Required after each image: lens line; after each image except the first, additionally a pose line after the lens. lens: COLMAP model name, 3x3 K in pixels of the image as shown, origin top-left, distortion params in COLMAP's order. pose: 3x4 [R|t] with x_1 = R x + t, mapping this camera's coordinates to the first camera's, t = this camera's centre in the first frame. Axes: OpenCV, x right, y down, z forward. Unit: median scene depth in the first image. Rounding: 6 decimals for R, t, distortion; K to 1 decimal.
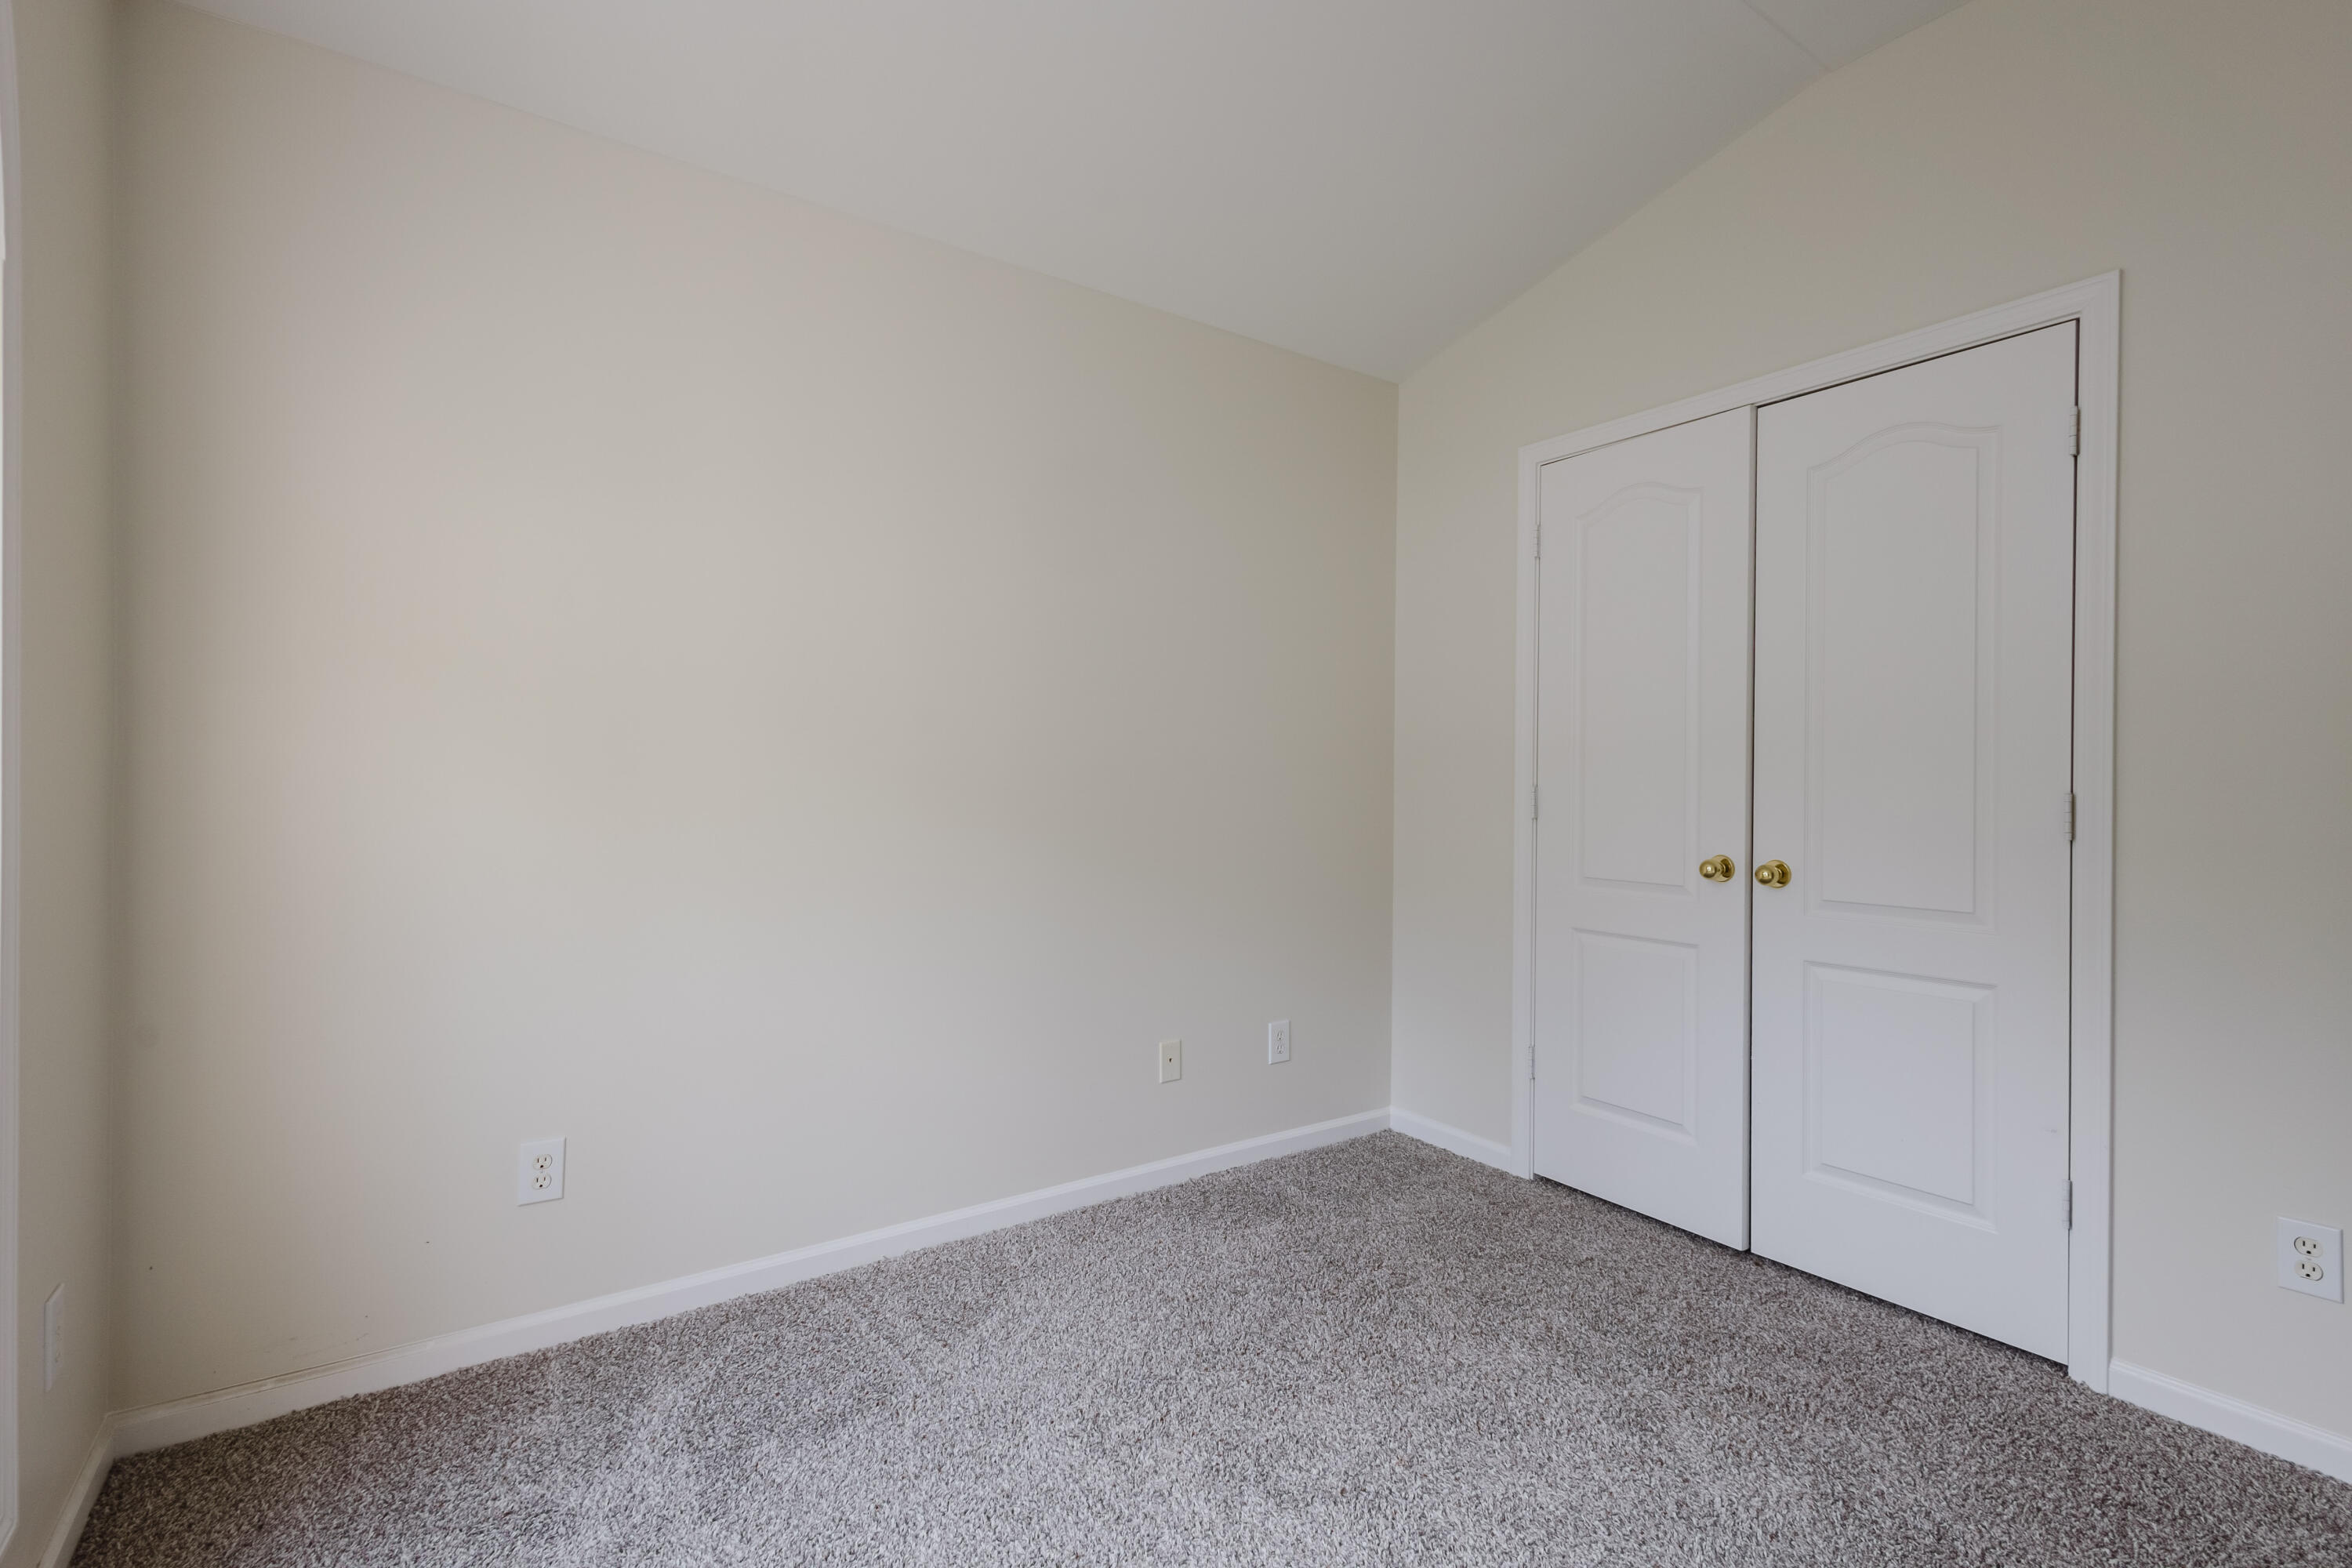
lens RADIAL K [[1082.9, 0, 1183.8], [0, 1082.9, 778.5], [0, 0, 1]] dist [0.008846, -0.000102]
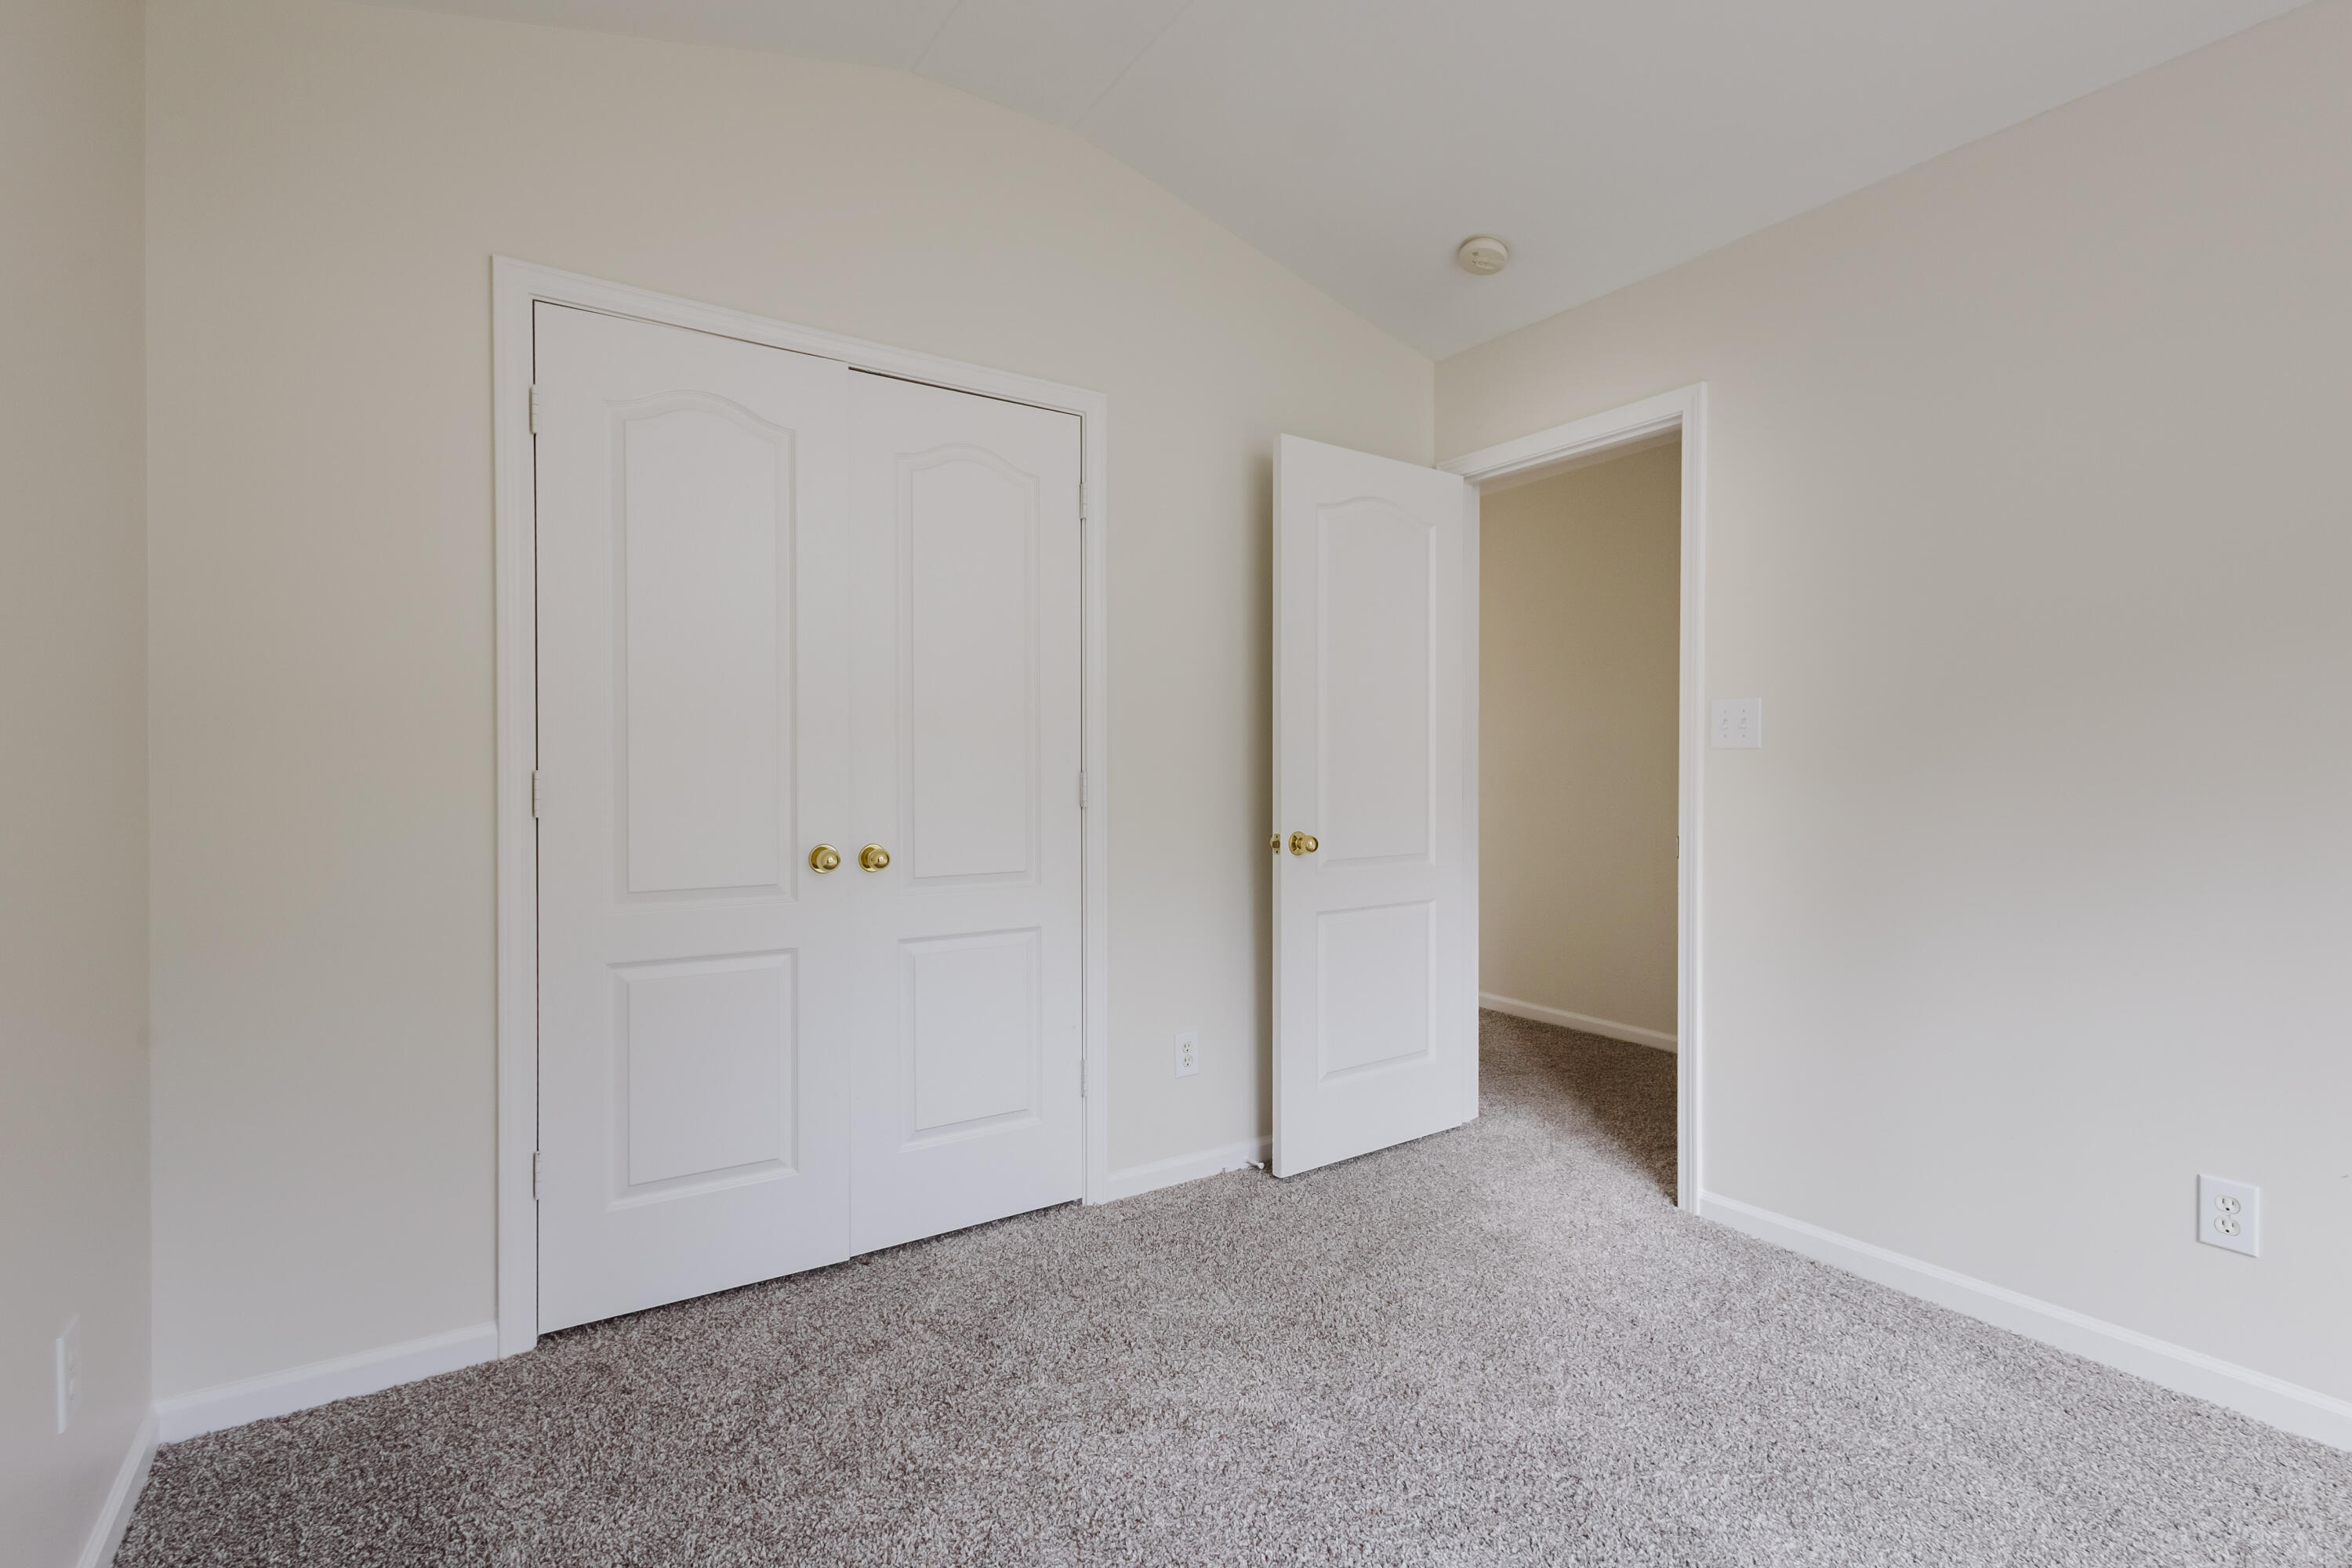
lens RADIAL K [[1070.8, 0, 1176.0], [0, 1070.8, 784.0], [0, 0, 1]] dist [0.010166, 0.000056]
pose [[0.026305, -0.019034, 0.999473, -0.409708], [-0.003257, 0.999812, 0.019126, 0.002780], [-0.999649, -0.003758, 0.026238, 0.704627]]
